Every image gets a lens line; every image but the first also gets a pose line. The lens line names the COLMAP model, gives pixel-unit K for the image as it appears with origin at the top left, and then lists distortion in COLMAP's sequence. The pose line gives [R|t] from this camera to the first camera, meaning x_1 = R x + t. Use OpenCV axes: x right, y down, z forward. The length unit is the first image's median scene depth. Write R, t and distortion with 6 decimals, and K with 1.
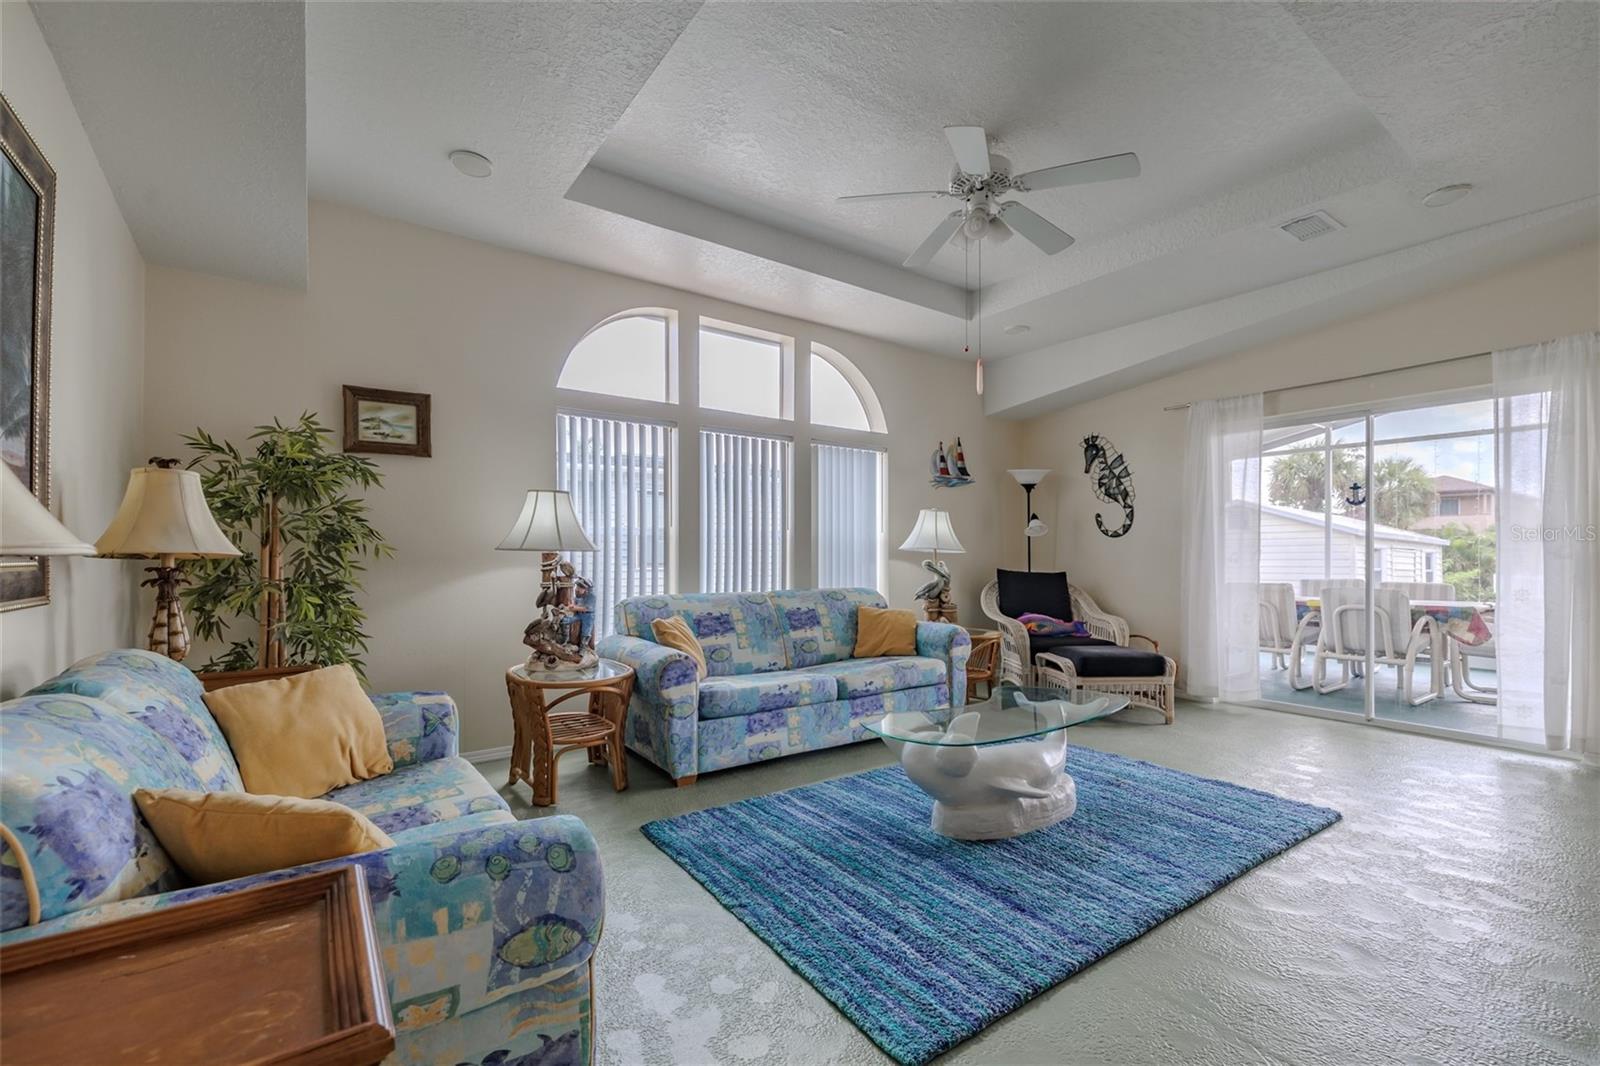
lens RADIAL K [[677.4, 0, 804.8], [0, 677.4, 554.2], [0, 0, 1]] dist [0.003264, 0.000736]
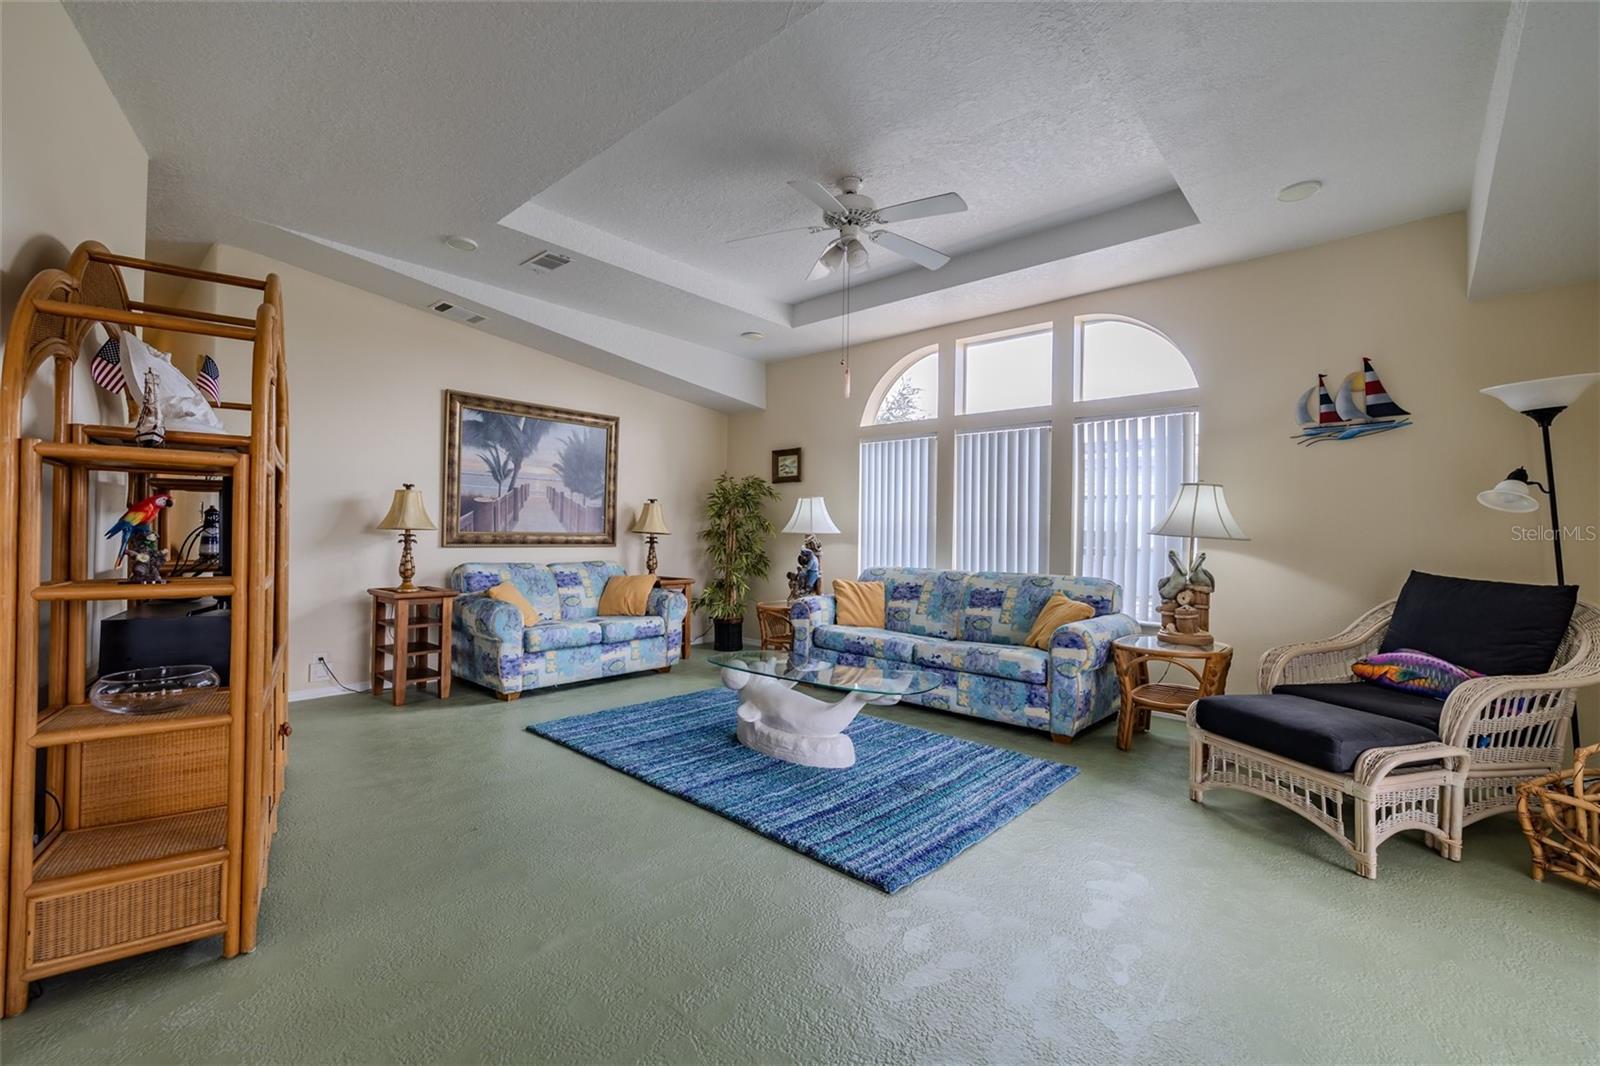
lens RADIAL K [[677.4, 0, 799.1], [0, 677.4, 526.8], [0, 0, 1]] dist [0.003264, 0.000736]
pose [[0.216973, -0.004642, -0.976167, 1.002066], [-0.013897, 0.999873, -0.007844, -0.005721], [0.976079, 0.015267, 0.216881, 0.491029]]
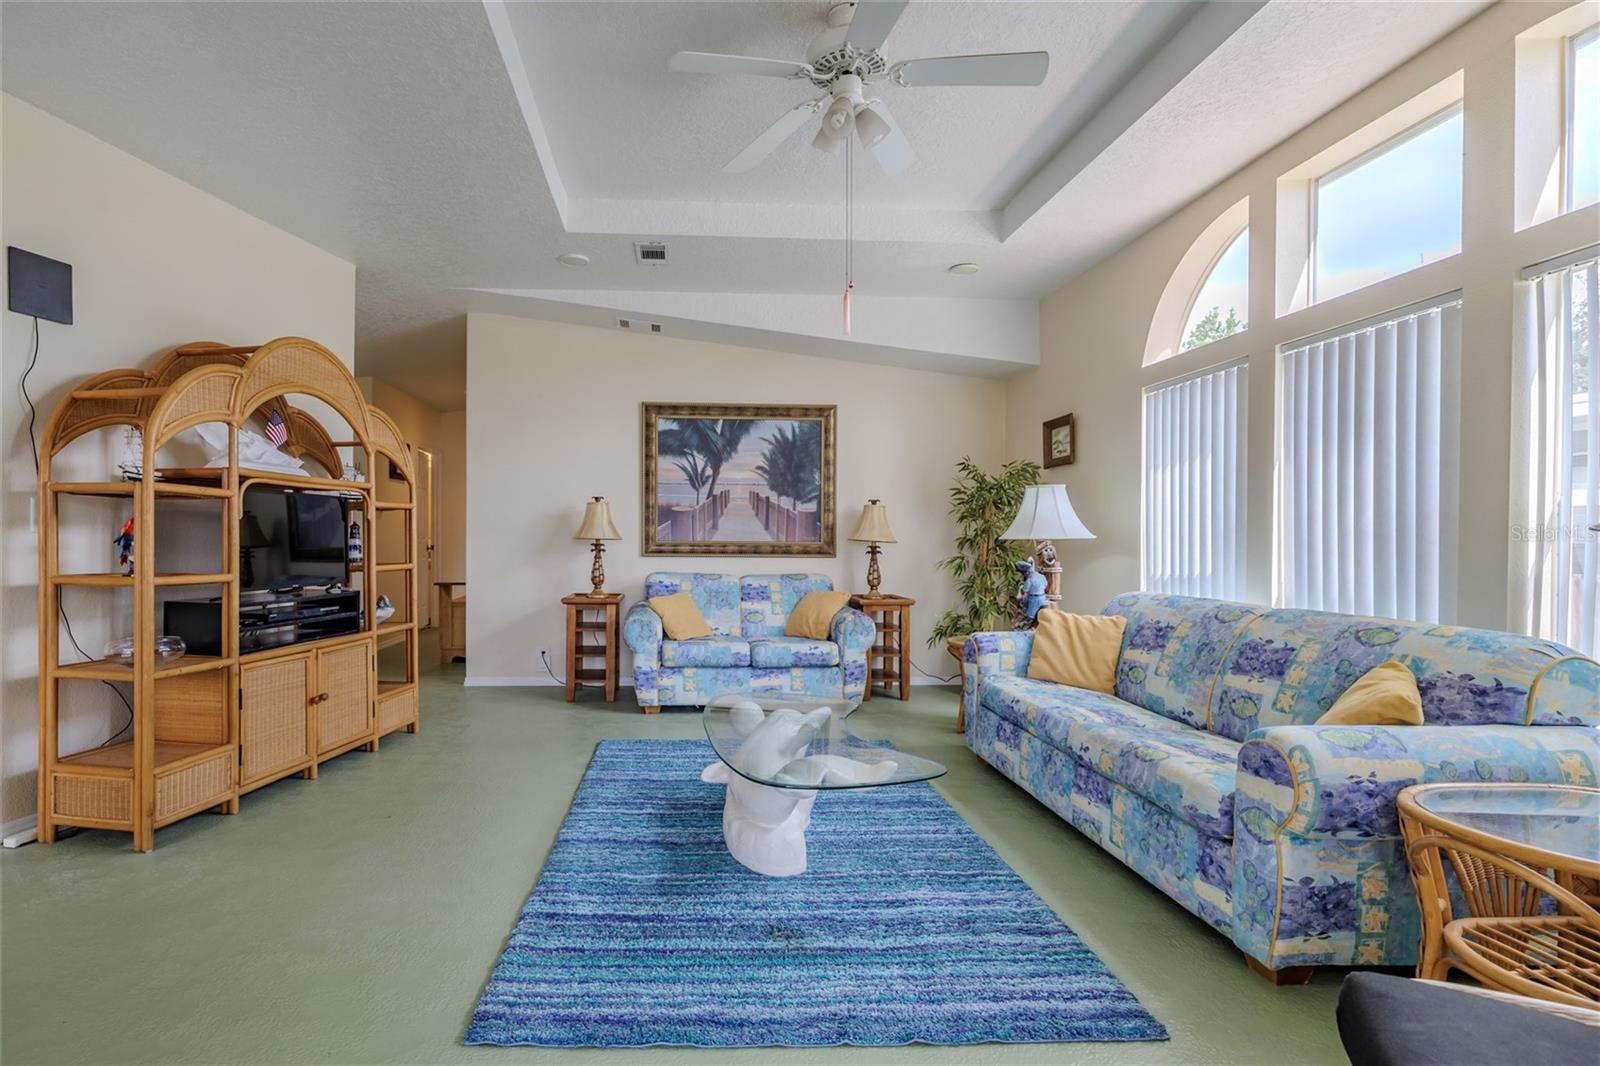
lens RADIAL K [[762.6, 0, 723.9], [0, 762.6, 544.9], [0, 0, 1]] dist [-0.003843, -0.000006]
pose [[-0.546506, 0.005252, -0.837439, 0.784037], [-0.003233, 0.999960, 0.008381, -0.003337], [0.837449, 0.007288, -0.546467, 0.996778]]
